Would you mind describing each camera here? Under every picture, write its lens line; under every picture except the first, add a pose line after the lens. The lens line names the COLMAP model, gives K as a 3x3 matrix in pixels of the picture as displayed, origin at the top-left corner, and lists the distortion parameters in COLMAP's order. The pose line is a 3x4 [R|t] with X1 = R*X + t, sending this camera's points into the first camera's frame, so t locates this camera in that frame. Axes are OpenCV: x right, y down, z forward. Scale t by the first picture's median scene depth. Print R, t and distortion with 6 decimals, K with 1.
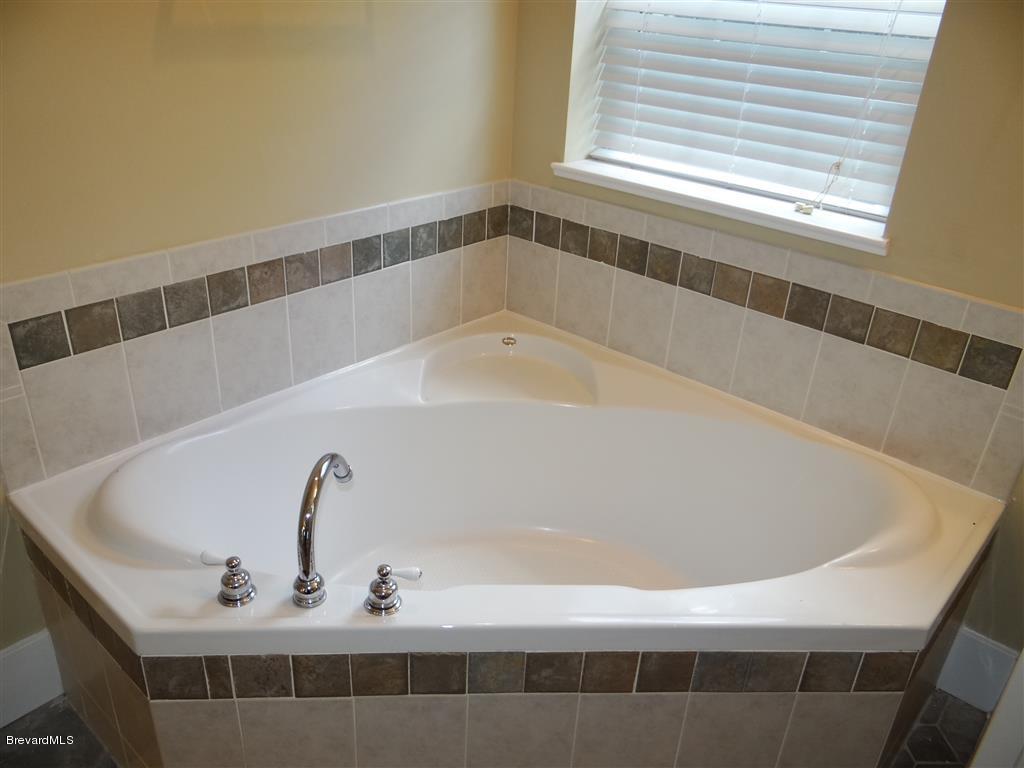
lens RADIAL K [[810.1, 0, 509.5], [0, 810.1, 383.1], [0, 0, 1]] dist [0.000614, 0.000988]
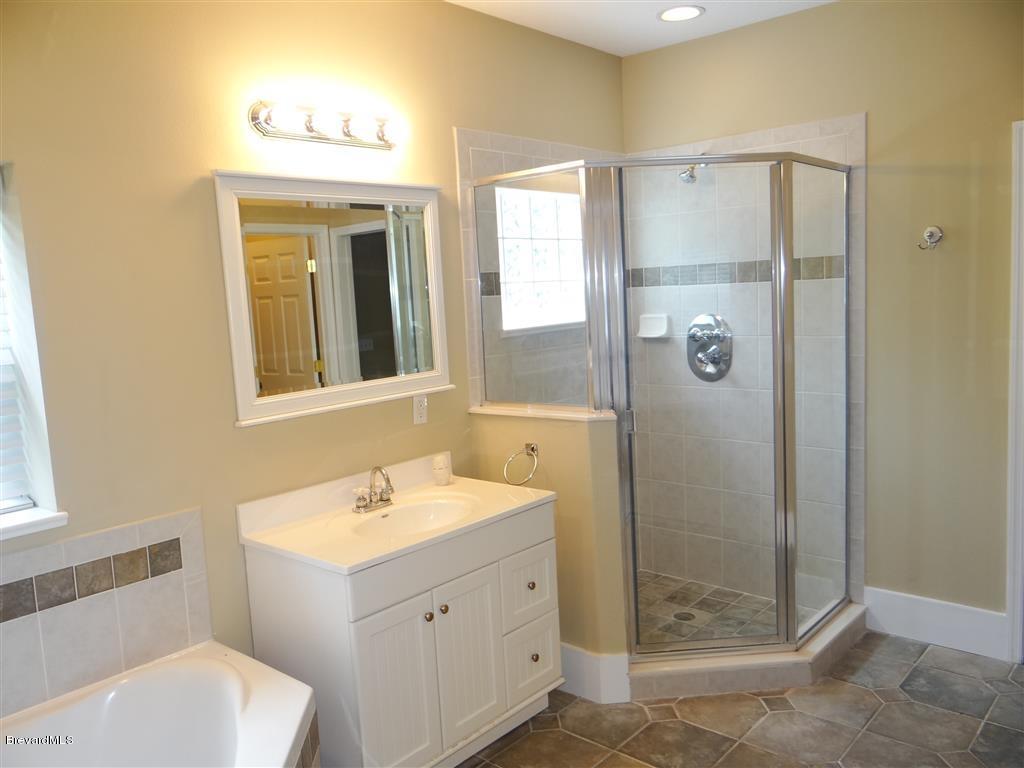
lens RADIAL K [[810.1, 0, 504.6], [0, 810.1, 378.4], [0, 0, 1]] dist [0.000614, 0.000988]
pose [[-0.018215, -0.160945, 0.986795, -0.628768], [0.498808, 0.853900, 0.148477, -0.173082], [-0.866521, 0.494926, 0.064727, 0.214369]]
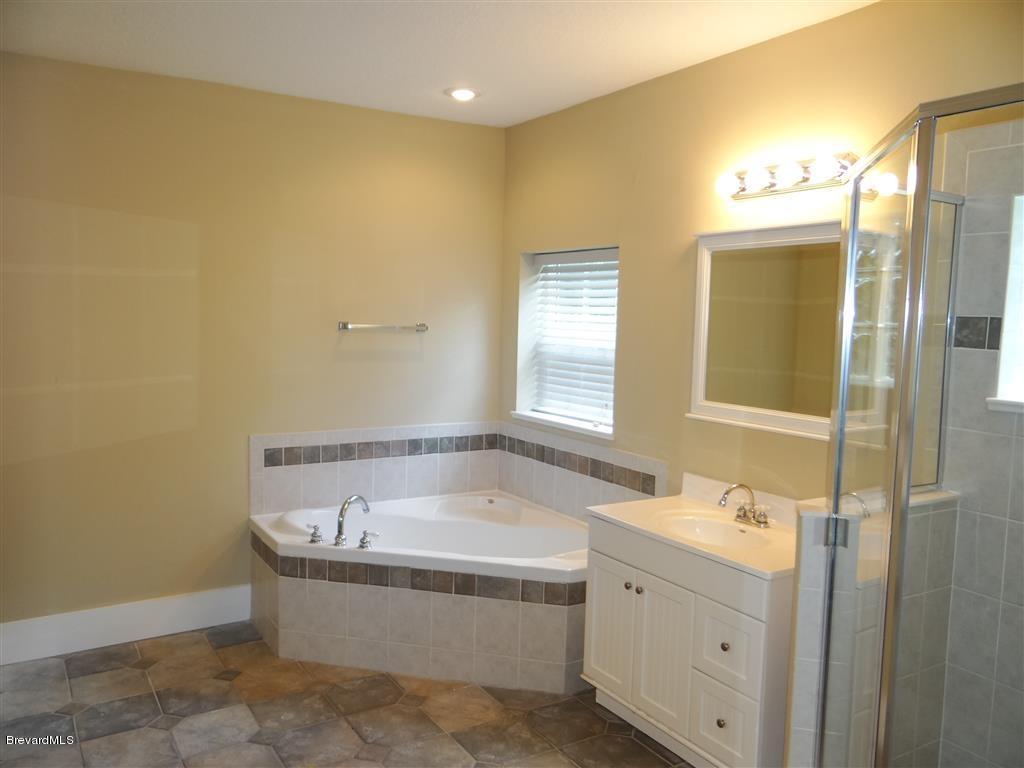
lens RADIAL K [[810.1, 0, 509.8], [0, 810.1, 386.9], [0, 0, 1]] dist [0.000614, 0.000988]
pose [[0.957494, -0.001537, -0.288450, 0.736409], [-0.109558, 0.923113, -0.368590, 0.494885], [0.266838, 0.384525, 0.883707, -0.976529]]
